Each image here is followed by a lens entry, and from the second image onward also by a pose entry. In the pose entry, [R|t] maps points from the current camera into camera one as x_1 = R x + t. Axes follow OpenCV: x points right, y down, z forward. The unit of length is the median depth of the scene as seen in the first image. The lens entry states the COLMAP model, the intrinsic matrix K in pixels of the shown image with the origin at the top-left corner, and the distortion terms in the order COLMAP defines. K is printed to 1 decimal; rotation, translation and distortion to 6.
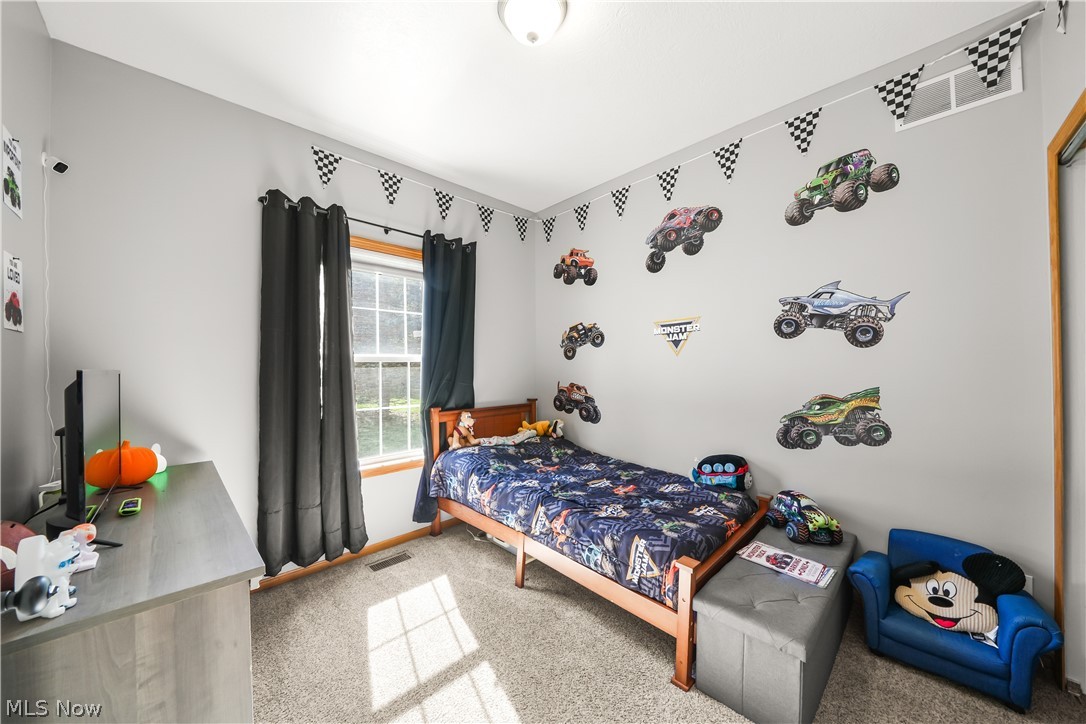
lens RADIAL K [[380.3, 0, 534.1], [0, 380.3, 361.7], [0, 0, 1]] dist [-0.015928, 0.000091]
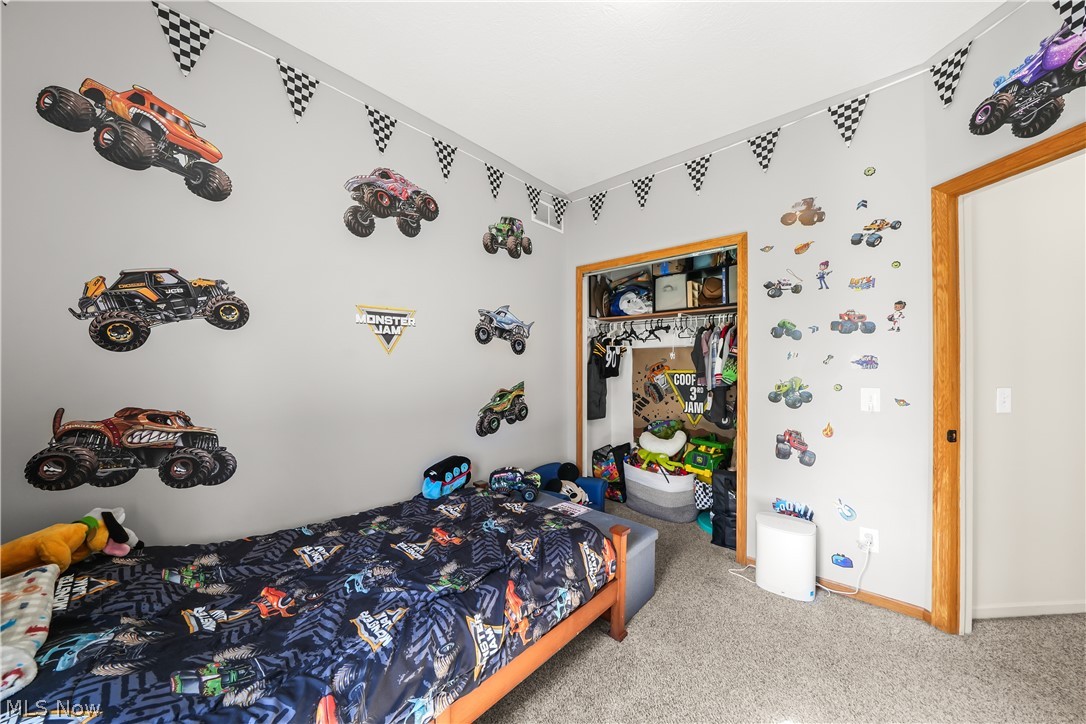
lens RADIAL K [[380.3, 0, 534.1], [0, 380.3, 361.7], [0, 0, 1]] dist [-0.015928, 0.000091]
pose [[-0.086104, 0.017783, 0.996127, -0.436898], [-0.008377, 0.999792, -0.018572, 0.012294], [-0.996251, -0.009944, -0.085937, 0.769586]]
